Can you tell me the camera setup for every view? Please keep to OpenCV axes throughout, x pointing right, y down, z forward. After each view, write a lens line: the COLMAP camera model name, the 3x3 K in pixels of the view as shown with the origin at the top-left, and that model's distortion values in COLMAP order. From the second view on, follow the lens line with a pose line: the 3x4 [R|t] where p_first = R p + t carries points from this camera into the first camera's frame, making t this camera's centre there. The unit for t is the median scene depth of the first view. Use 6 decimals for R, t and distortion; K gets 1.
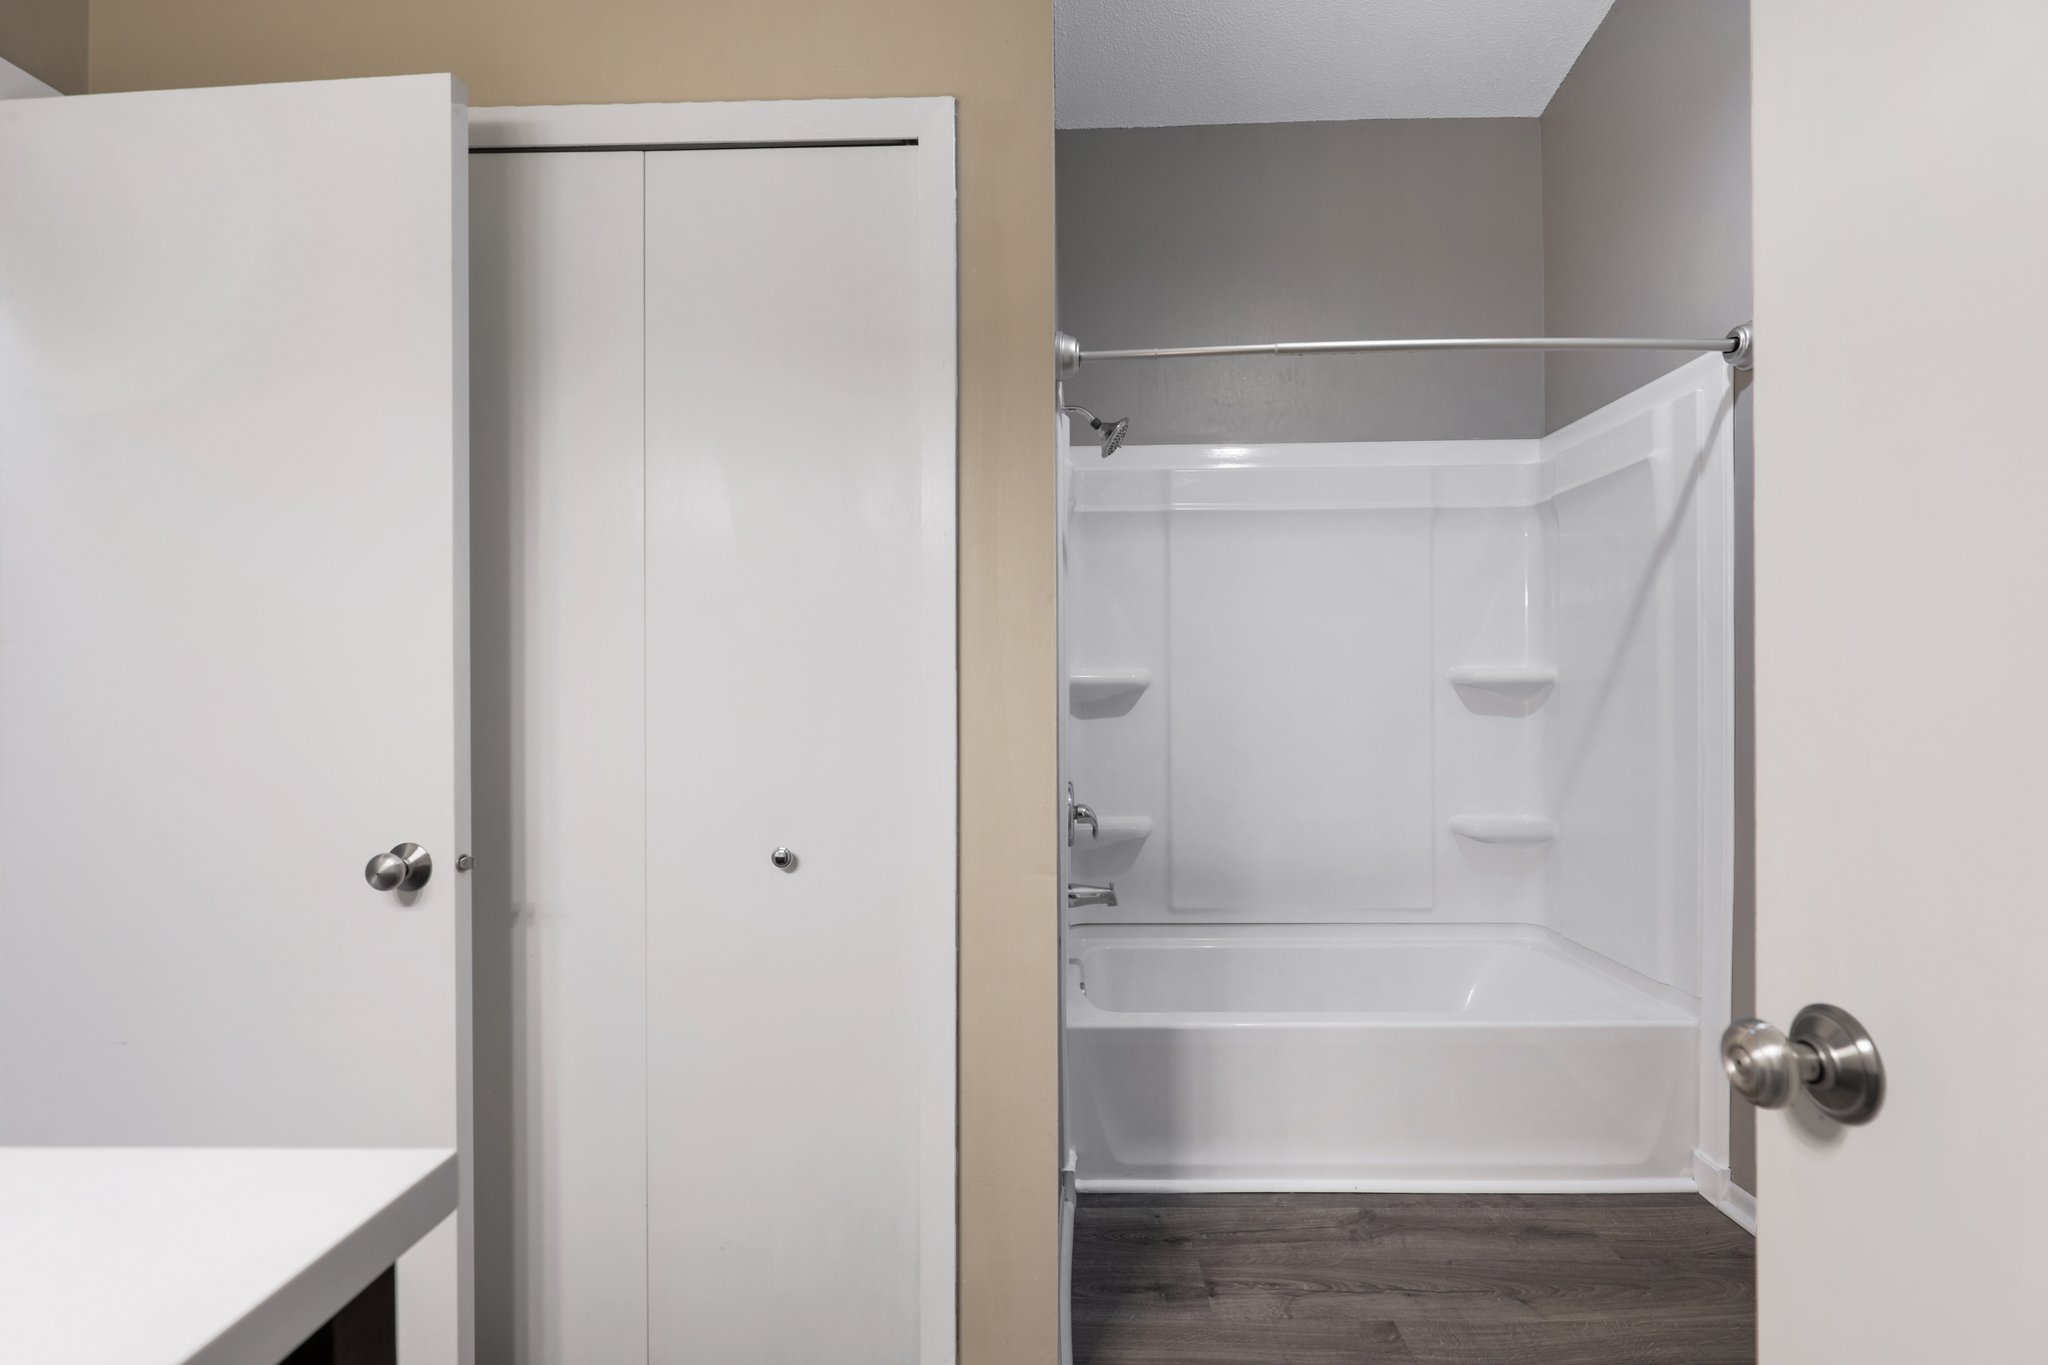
lens RADIAL K [[946.3, 0, 1027.4], [0, 946.3, 690.8], [0, 0, 1]] dist [-0.003321, 0.001527]
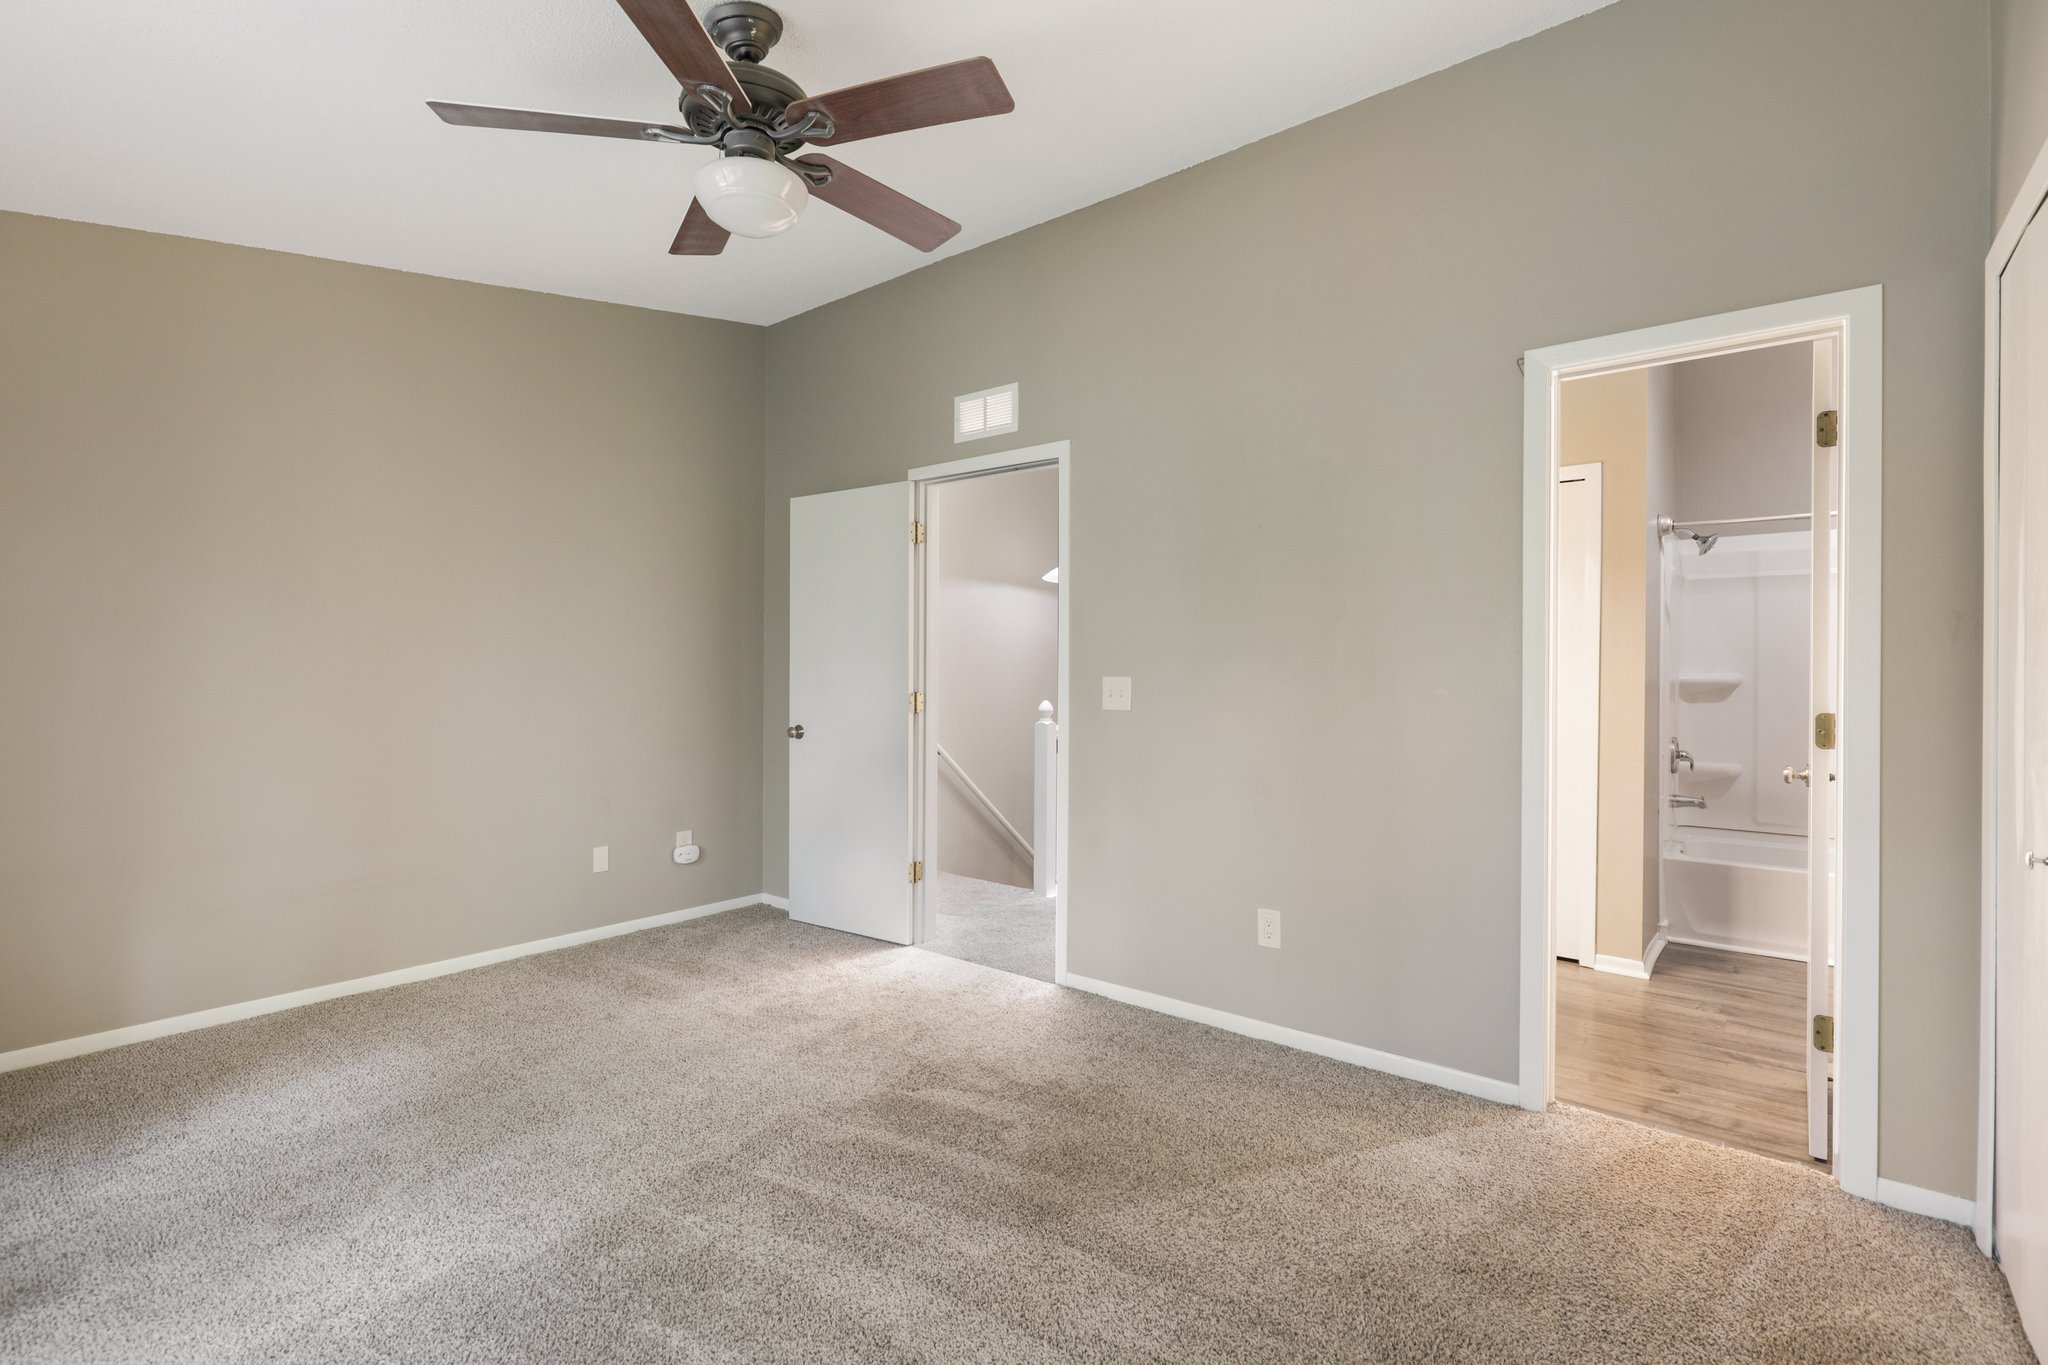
lens RADIAL K [[946.3, 0, 1021.3], [0, 946.3, 677.0], [0, 0, 1]] dist [-0.003321, 0.001527]
pose [[0.803752, 0.013699, -0.594806, 0.112220], [-0.005663, 0.999866, 0.015376, -0.039153], [0.594937, -0.008990, 0.803722, -1.169174]]
